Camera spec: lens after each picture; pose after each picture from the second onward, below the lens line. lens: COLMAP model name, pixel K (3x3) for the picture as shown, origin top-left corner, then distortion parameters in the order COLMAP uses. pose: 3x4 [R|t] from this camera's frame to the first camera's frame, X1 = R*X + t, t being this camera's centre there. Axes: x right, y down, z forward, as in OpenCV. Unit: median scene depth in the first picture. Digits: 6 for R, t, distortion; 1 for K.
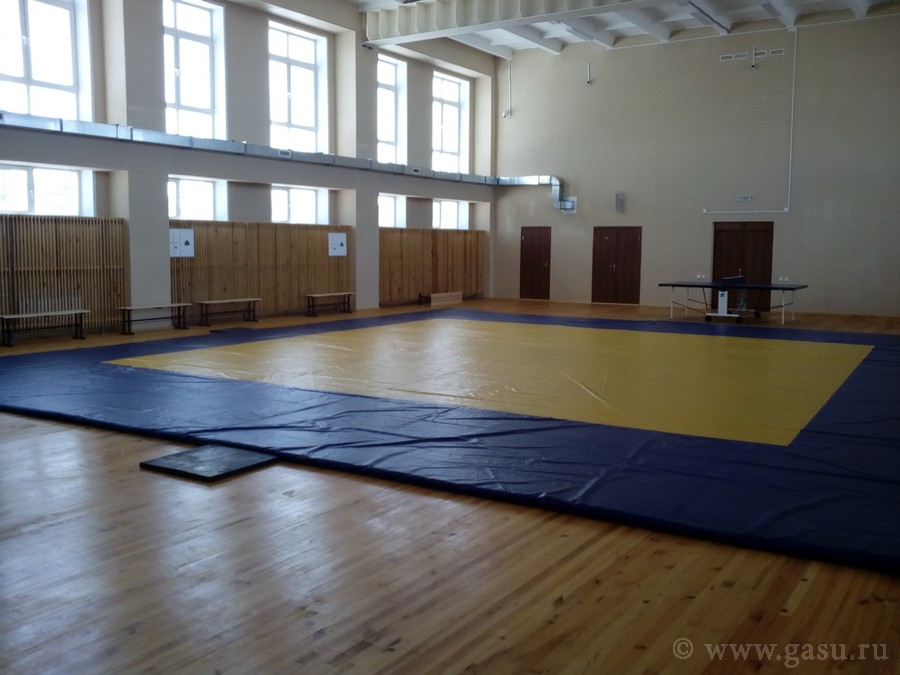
lens RADIAL K [[864.4, 0, 450.0], [0, 864.4, 337.5], [0, 0, 1]] dist [-0.124968, 0.185317]
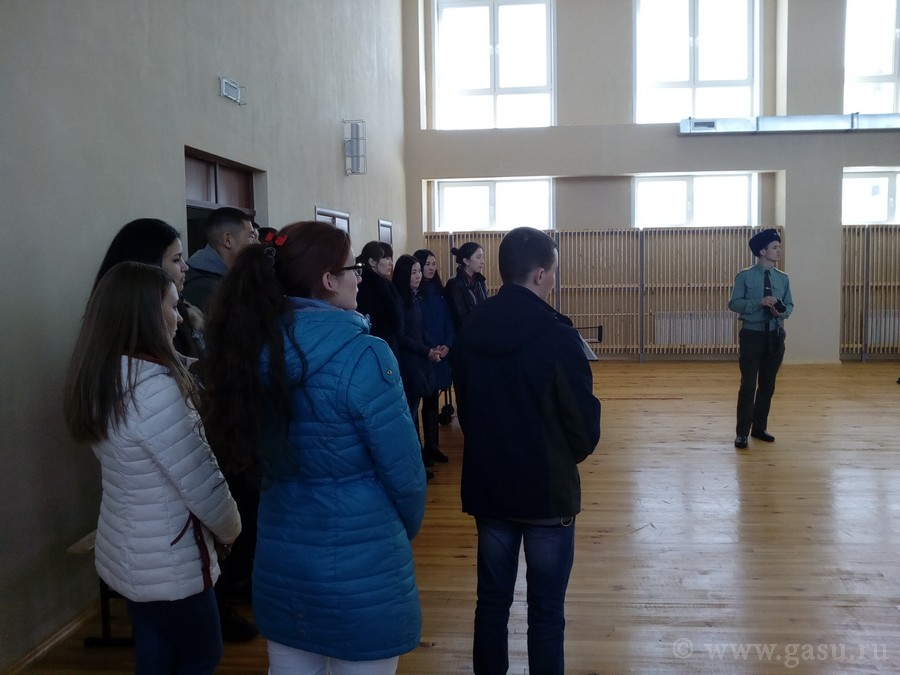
lens RADIAL K [[864.4, 0, 450.0], [0, 864.4, 337.5], [0, 0, 1]] dist [-0.124968, 0.185317]
pose [[0.423288, 0.064161, -0.903720, 0.248271], [-0.076006, 0.996488, 0.035147, -0.038927], [0.902801, 0.053811, 0.426678, 0.379305]]
